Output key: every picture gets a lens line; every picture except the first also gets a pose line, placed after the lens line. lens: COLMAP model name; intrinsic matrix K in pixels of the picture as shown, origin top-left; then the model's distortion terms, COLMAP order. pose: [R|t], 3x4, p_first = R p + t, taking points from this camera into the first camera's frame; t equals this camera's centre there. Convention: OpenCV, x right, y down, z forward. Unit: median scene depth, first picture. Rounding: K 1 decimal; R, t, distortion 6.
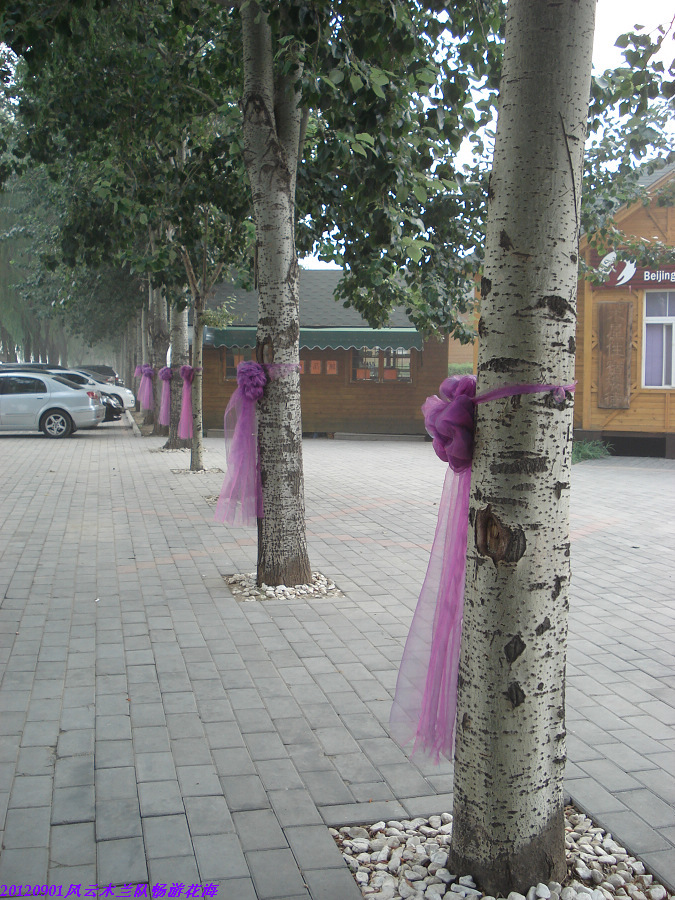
lens RADIAL K [[1012.3, 0, 337.5], [0, 1012.3, 450.0], [0, 0, 1]] dist [-0.088897, -0.052218]
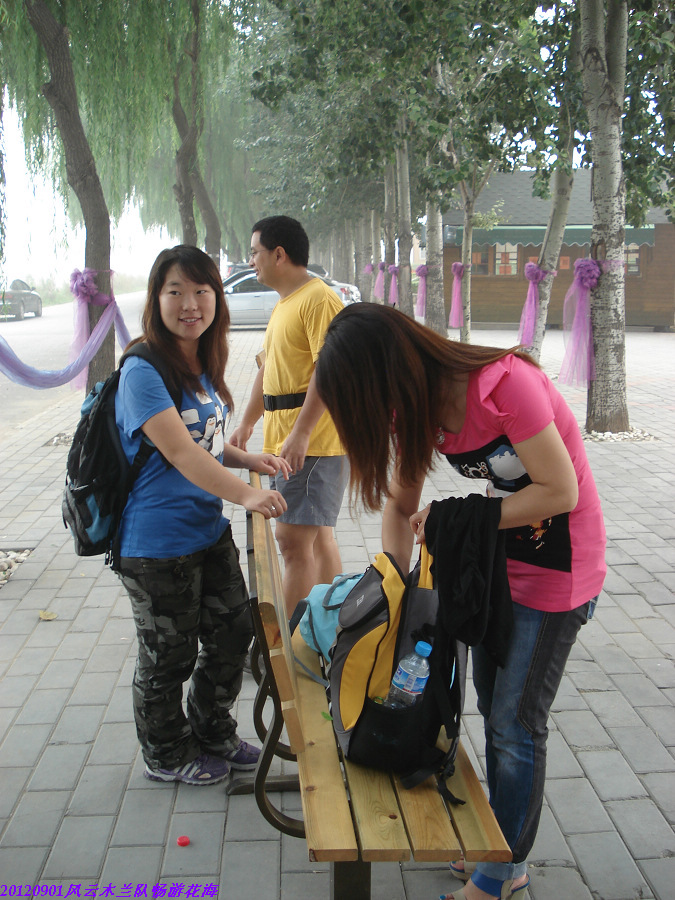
lens RADIAL K [[1012.3, 0, 337.5], [0, 1012.3, 450.0], [0, 0, 1]] dist [-0.088897, -0.052218]
pose [[0.984233, 0.013218, -0.176383, -0.168041], [0.004531, 0.994992, 0.099851, 0.025769], [0.176819, -0.099076, 0.979244, -0.328175]]
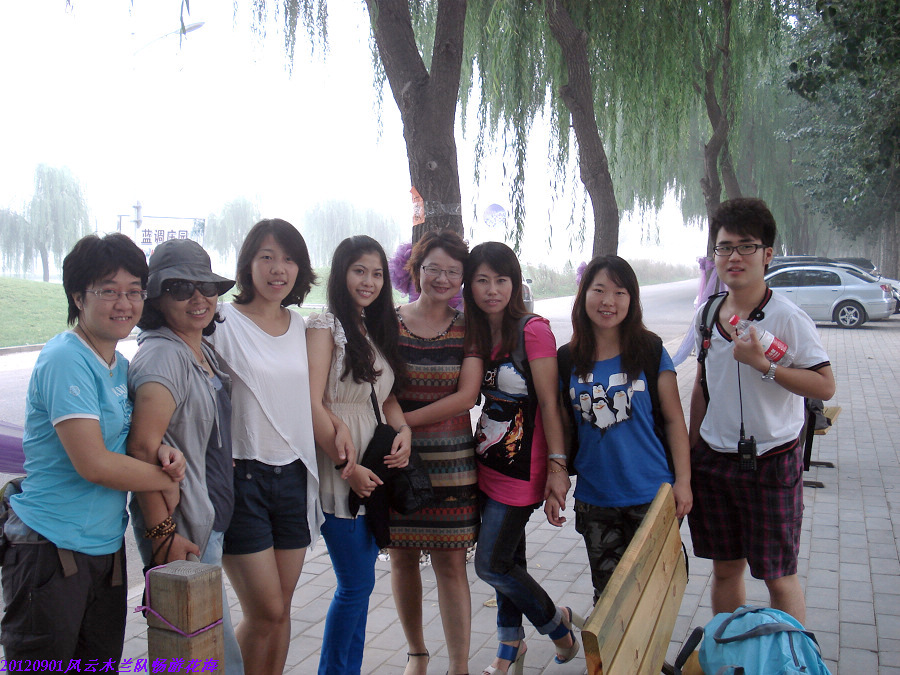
lens RADIAL K [[1012.3, 0, 447.9], [0, 1012.3, 356.4], [0, 0, 1]] dist [-0.088897, -0.052218]
pose [[0.826344, 0.041691, -0.561620, -0.123480], [-0.033622, 0.999129, 0.024699, 0.017200], [0.562161, -0.001527, 0.827027, -0.306643]]
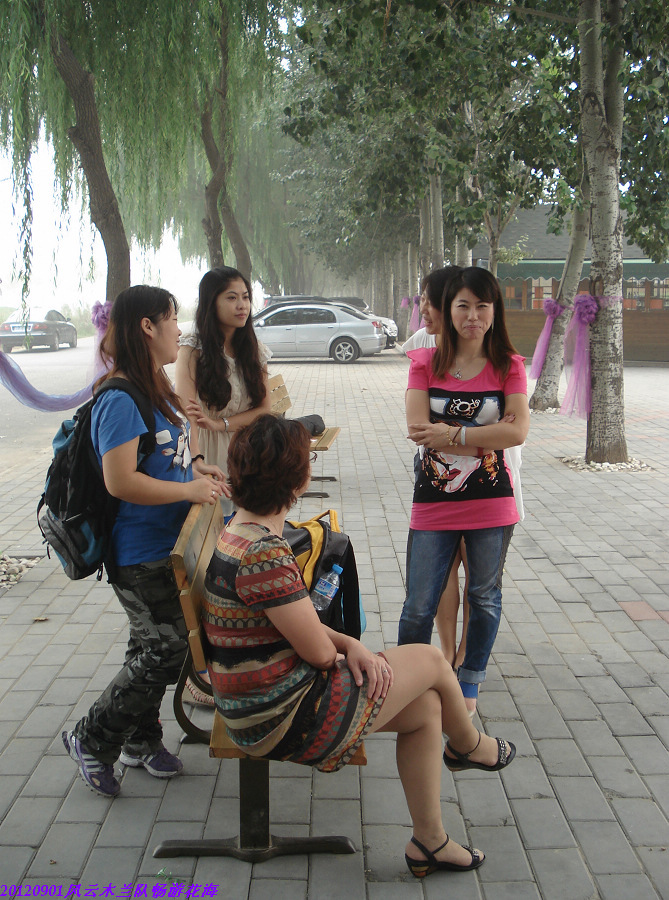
lens RADIAL K [[1049.7, 0, 334.5], [0, 1049.7, 450.0], [0, 0, 1]] dist [-0.086974, -0.056401]
pose [[0.974831, 0.017776, -0.222234, -0.098374], [-0.003773, 0.997989, 0.063273, 0.030923], [0.222911, -0.060842, 0.972938, -0.419329]]
